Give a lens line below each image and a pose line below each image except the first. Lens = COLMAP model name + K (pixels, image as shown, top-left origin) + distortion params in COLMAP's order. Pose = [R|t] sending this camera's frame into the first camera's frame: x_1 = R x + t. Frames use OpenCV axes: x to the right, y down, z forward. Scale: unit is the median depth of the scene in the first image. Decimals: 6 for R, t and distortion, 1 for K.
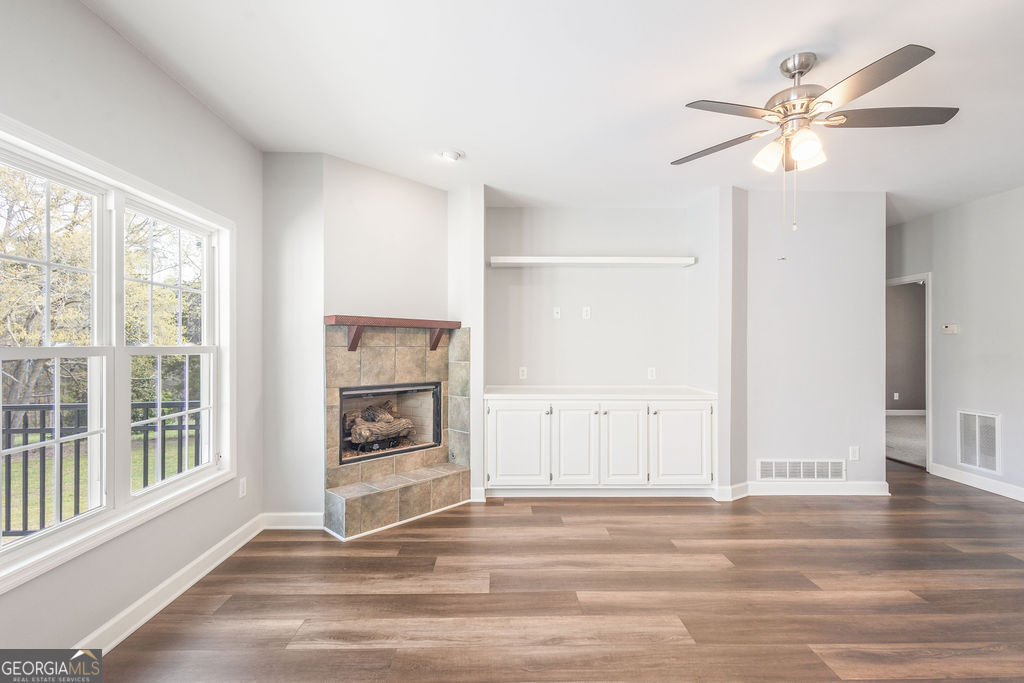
lens RADIAL K [[470.3, 0, 510.7], [0, 470.3, 342.4], [0, 0, 1]] dist [0.013737, -0.004060]
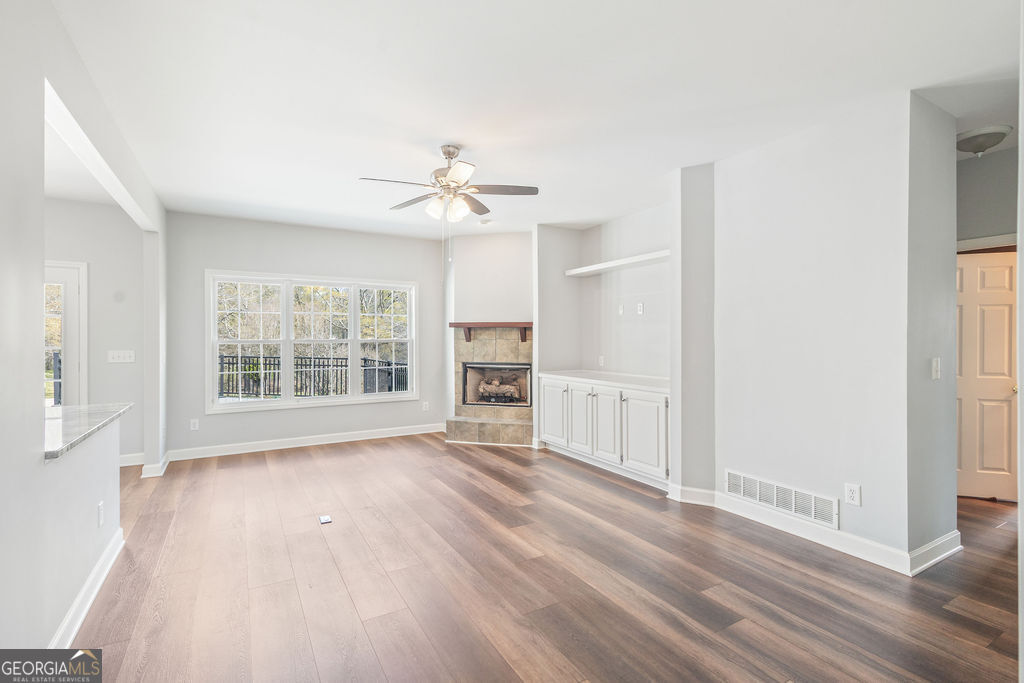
lens RADIAL K [[470.3, 0, 511.4], [0, 470.3, 338.6], [0, 0, 1]] dist [0.013737, -0.004060]
pose [[0.481793, -0.004400, -0.876274, 1.186535], [0.007507, 0.999971, -0.000893, 0.008141], [0.876253, -0.006148, 0.481812, 0.265067]]
